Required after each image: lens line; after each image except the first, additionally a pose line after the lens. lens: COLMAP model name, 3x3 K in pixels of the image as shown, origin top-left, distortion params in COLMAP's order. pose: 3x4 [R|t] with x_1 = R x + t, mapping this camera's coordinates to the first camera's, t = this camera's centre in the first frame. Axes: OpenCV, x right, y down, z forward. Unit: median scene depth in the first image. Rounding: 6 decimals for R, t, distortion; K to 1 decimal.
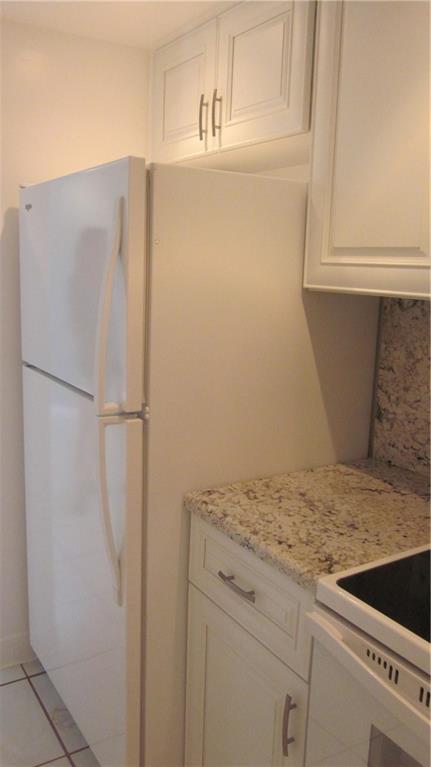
lens RADIAL K [[643.7, 0, 215.5], [0, 643.7, 383.5], [0, 0, 1]] dist [-0.026397, -0.011084]
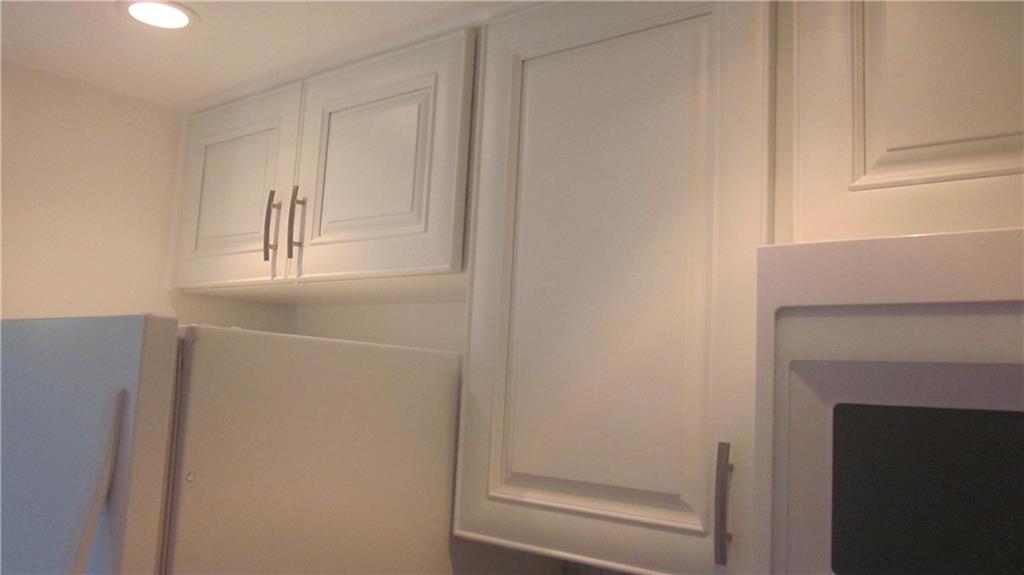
lens RADIAL K [[859.4, 0, 512.0], [0, 859.4, 287.5], [0, 0, 1]] dist [-0.026397, -0.011084]
pose [[0.952155, 0.052346, 0.301100, -0.046261], [0.034690, 0.960343, -0.276654, -0.129702], [-0.303641, 0.273863, 0.912579, 0.207783]]
